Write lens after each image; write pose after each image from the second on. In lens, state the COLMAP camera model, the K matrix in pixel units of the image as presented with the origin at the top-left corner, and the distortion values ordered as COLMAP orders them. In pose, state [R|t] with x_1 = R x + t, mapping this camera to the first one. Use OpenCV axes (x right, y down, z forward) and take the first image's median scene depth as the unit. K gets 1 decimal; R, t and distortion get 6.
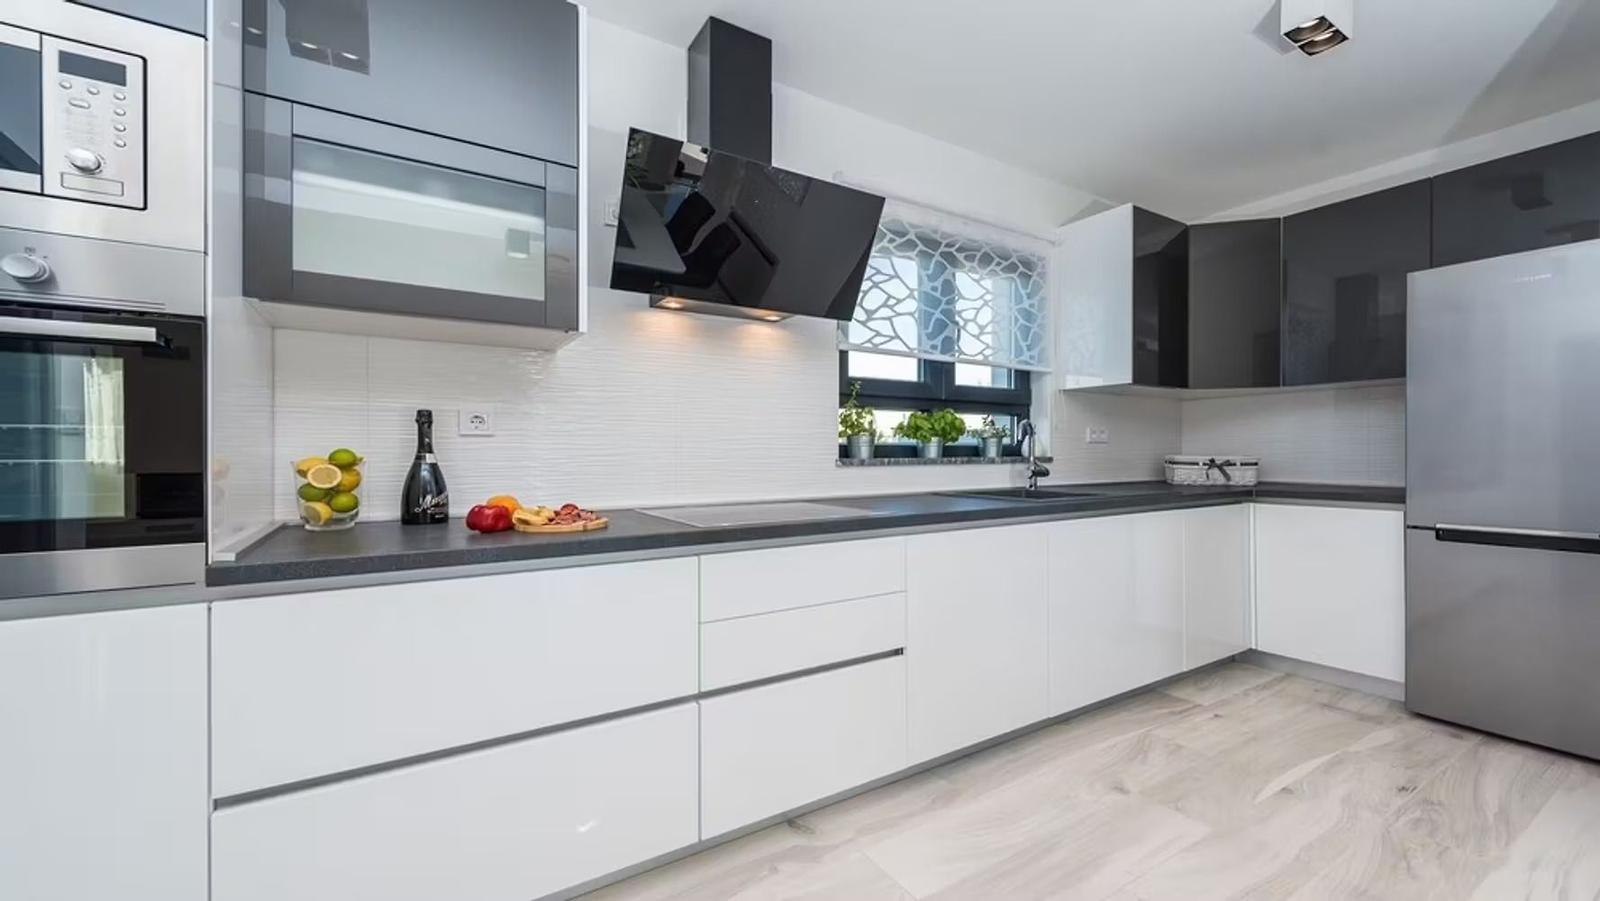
lens RADIAL K [[637.8, 0, 800.0], [0, 637.8, 450.5], [0, 0, 1]] dist [0.000473, -0.000070]
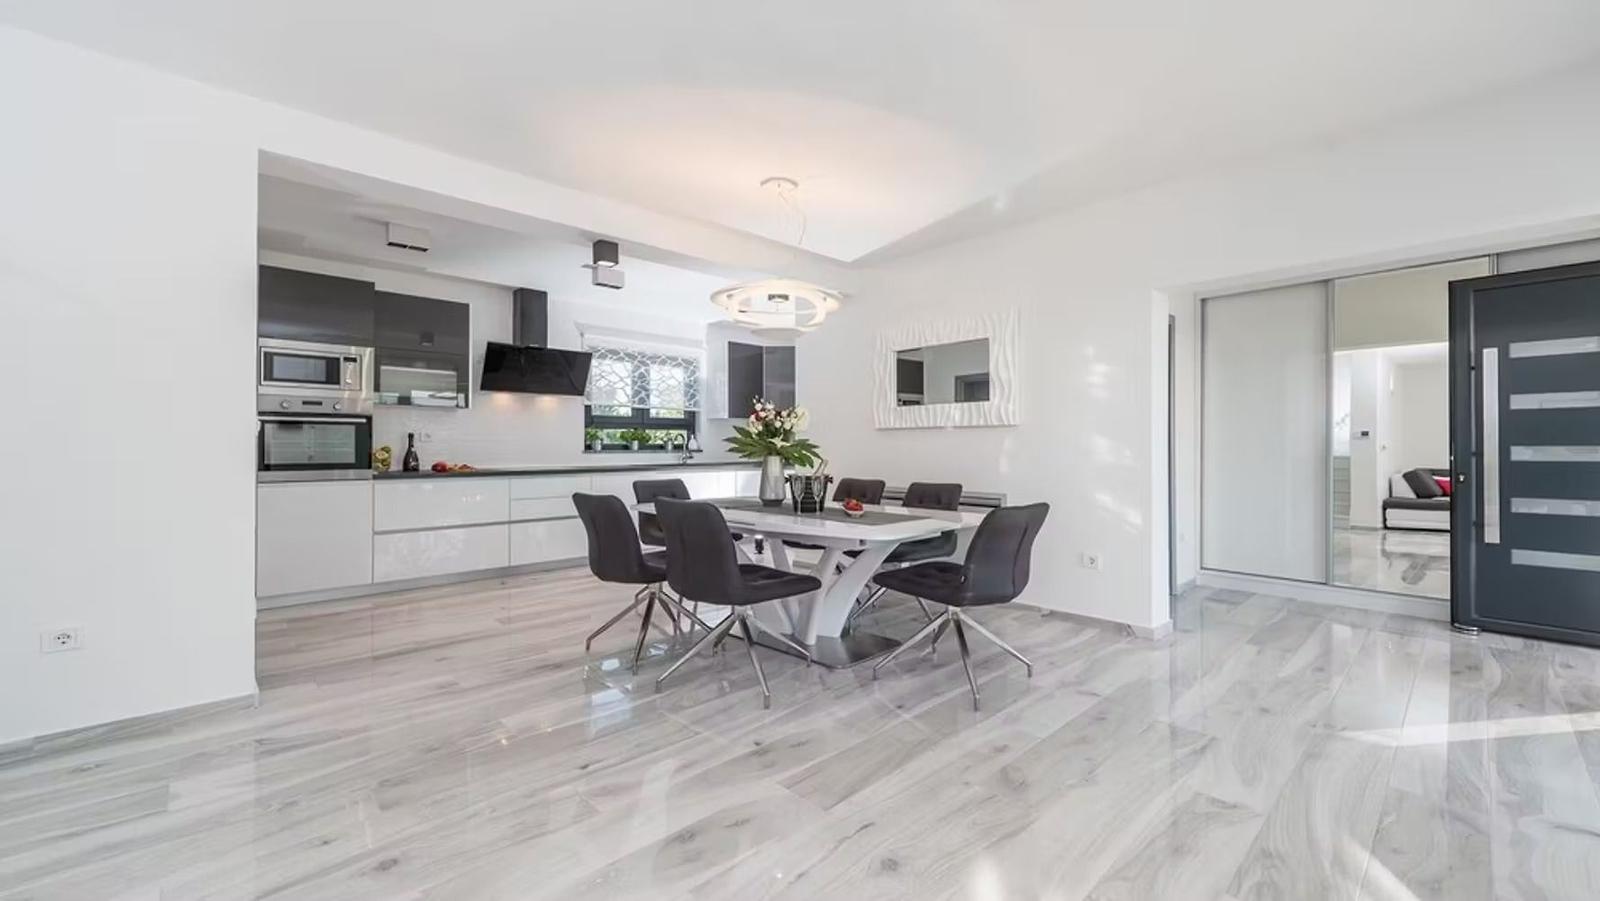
lens RADIAL K [[635.0, 0, 838.5], [0, 635.0, 444.9], [0, 0, 1]] dist [0.000020, -0.000105]
pose [[0.975066, 0.000831, 0.221913, 0.429512], [0.000072, 0.999992, -0.004061, 0.002660], [-0.221915, 0.003976, 0.975058, -1.431401]]
